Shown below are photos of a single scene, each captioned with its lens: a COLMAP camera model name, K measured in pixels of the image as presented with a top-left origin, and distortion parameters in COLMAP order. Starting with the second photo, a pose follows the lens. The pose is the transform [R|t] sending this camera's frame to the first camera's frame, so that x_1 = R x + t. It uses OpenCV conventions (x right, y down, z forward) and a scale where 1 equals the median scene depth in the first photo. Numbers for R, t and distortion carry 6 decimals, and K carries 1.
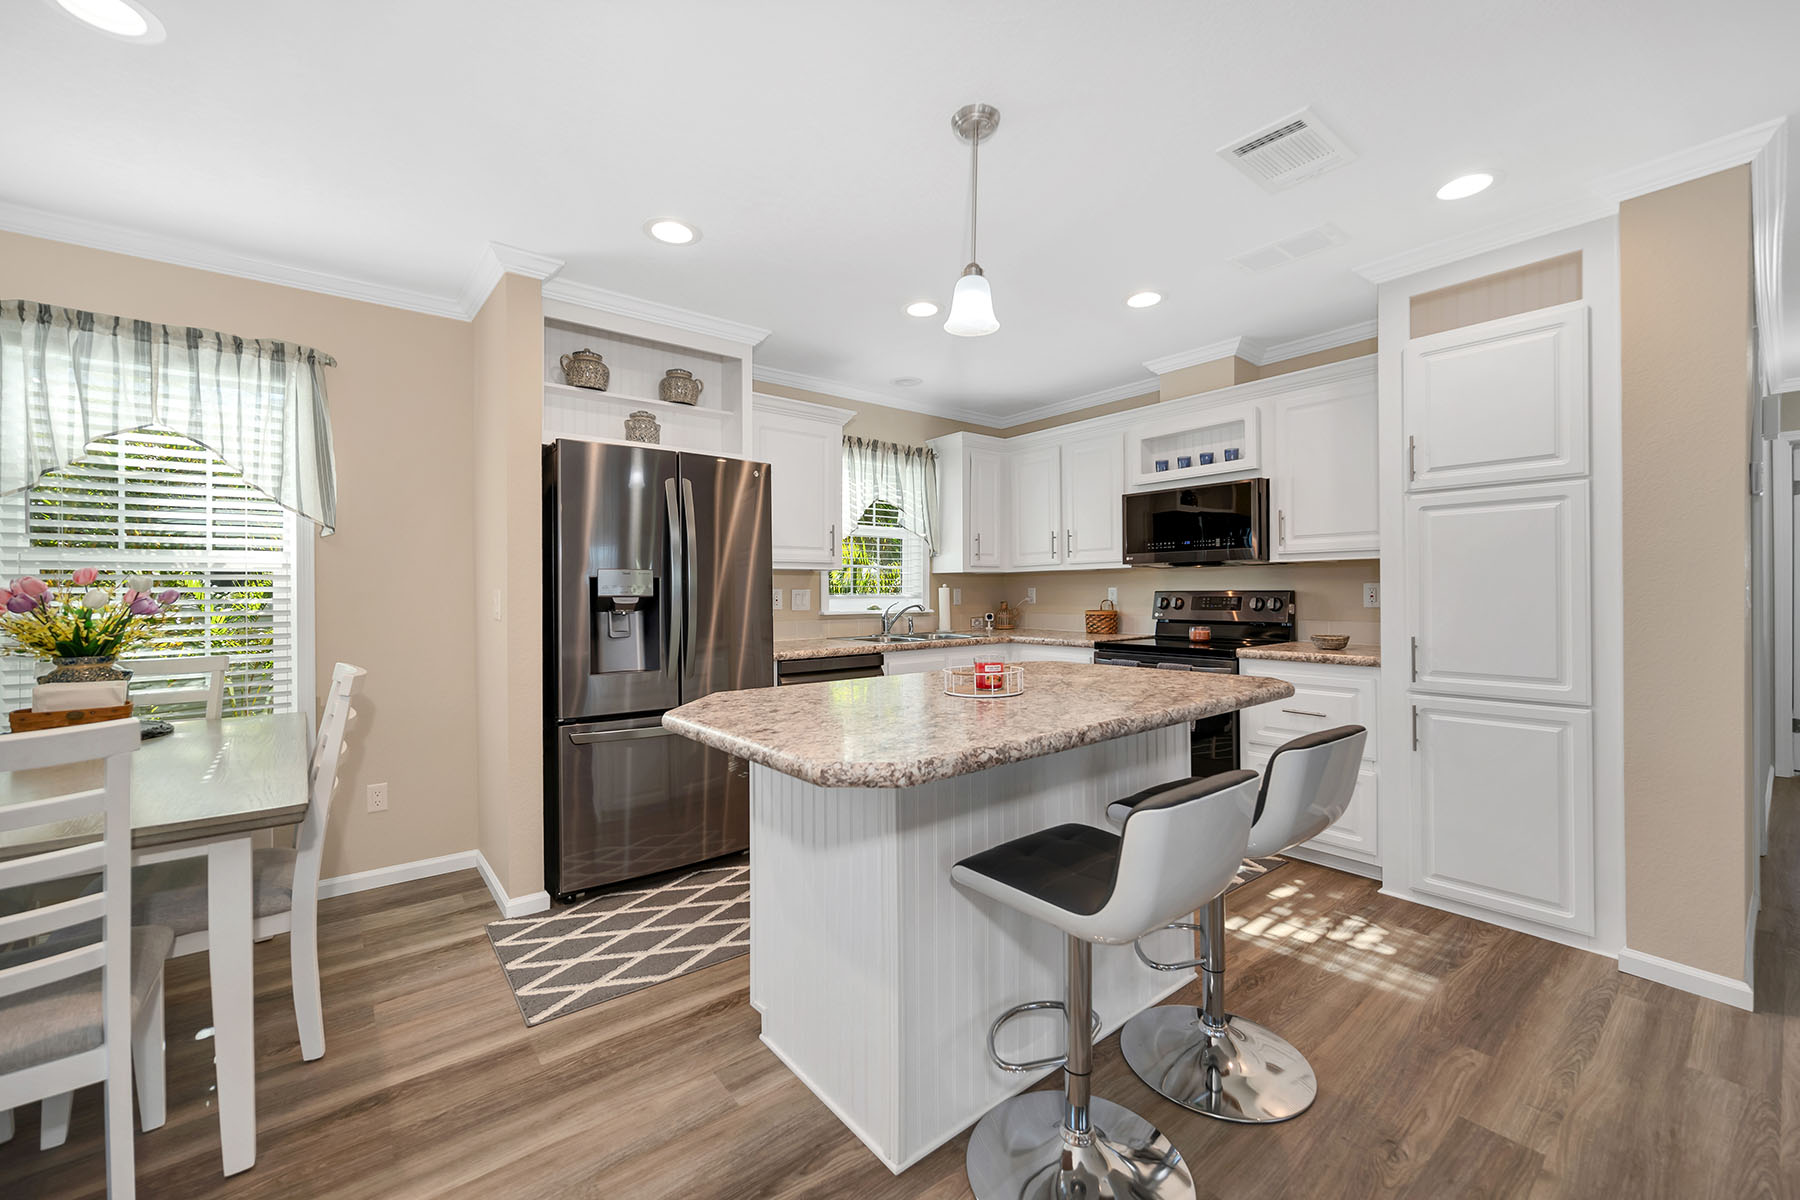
lens RADIAL K [[722.4, 0, 894.9], [0, 722.4, 589.7], [0, 0, 1]] dist [-0.001948, 0.000335]
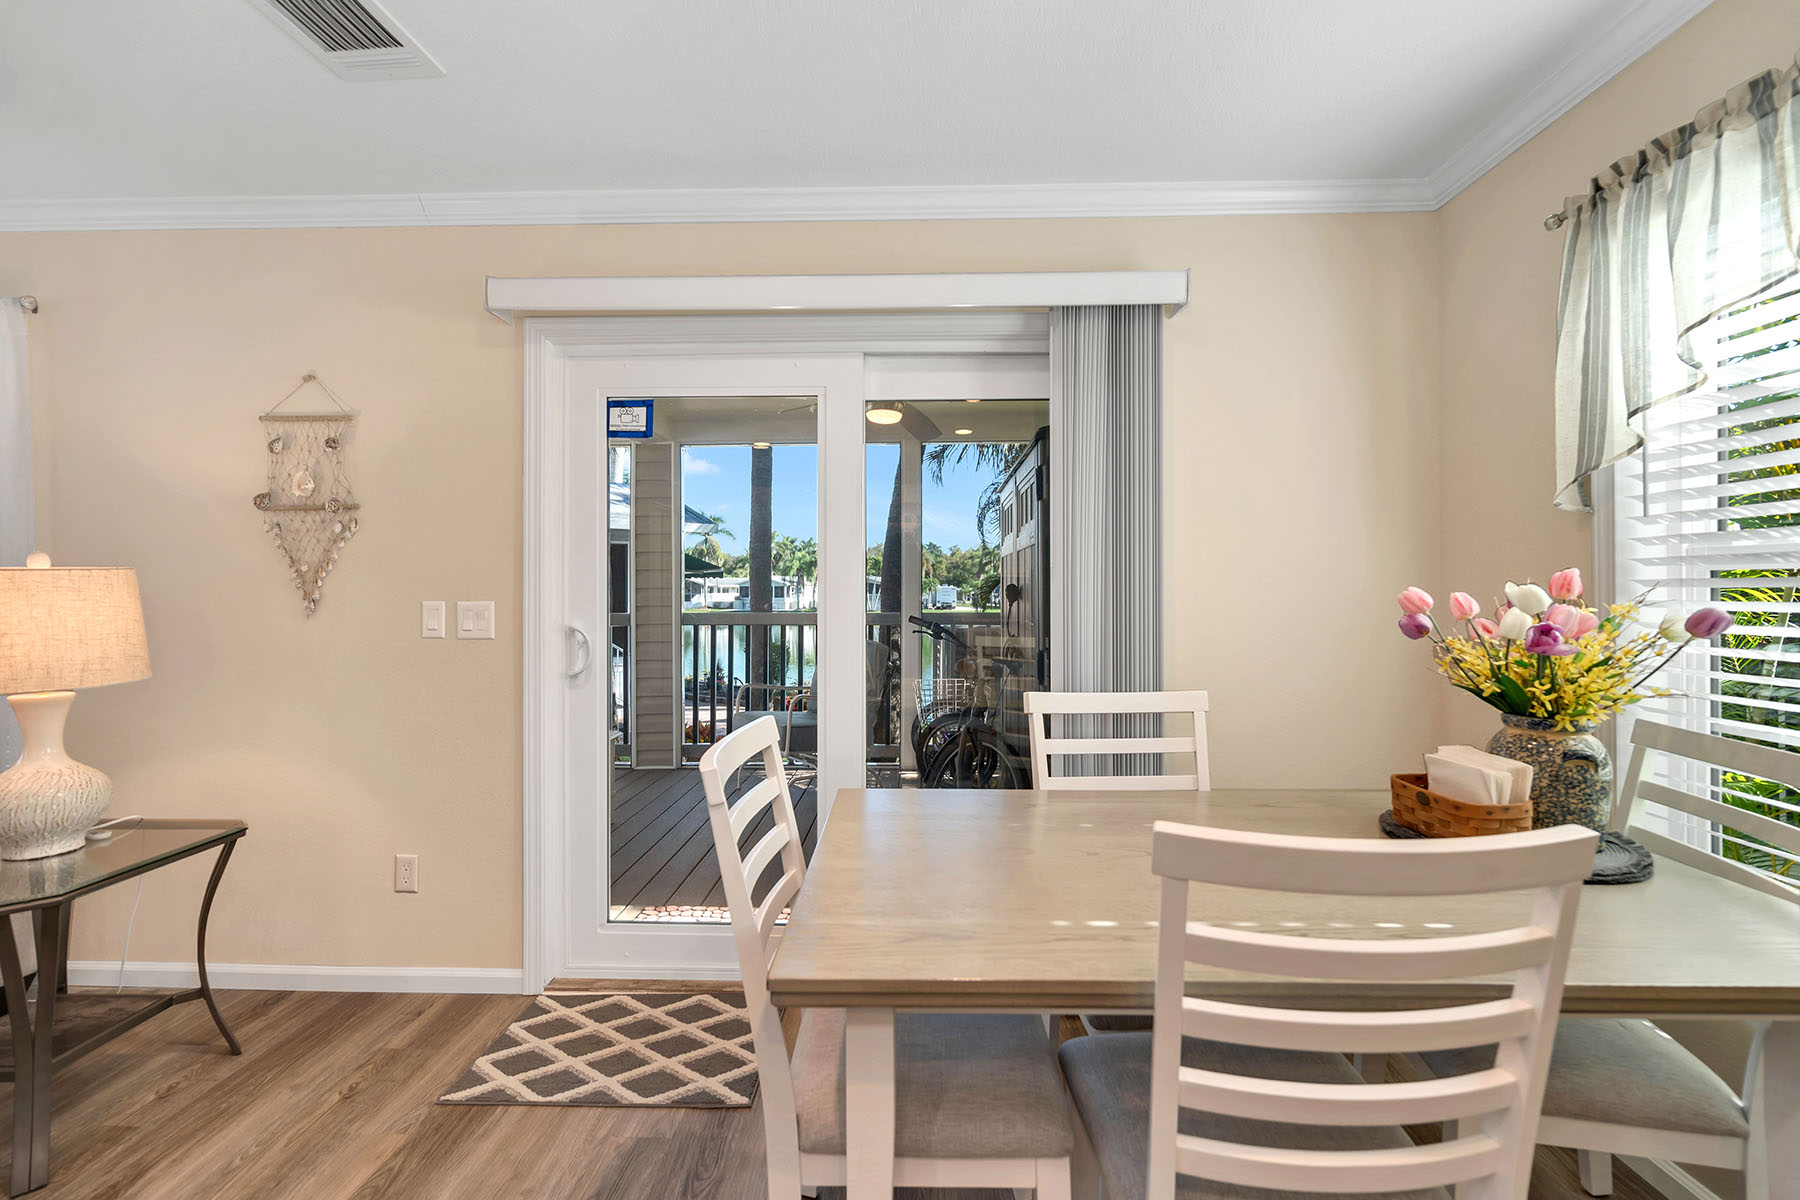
lens RADIAL K [[784.2, 0, 901.4], [0, 784.2, 590.4], [0, 0, 1]] dist [-0.001550, -0.000172]
pose [[-0.647817, 0.005946, -0.761773, -0.198145], [0.006219, 0.999977, 0.002516, -0.014571], [0.761770, -0.003107, -0.647840, 0.774641]]
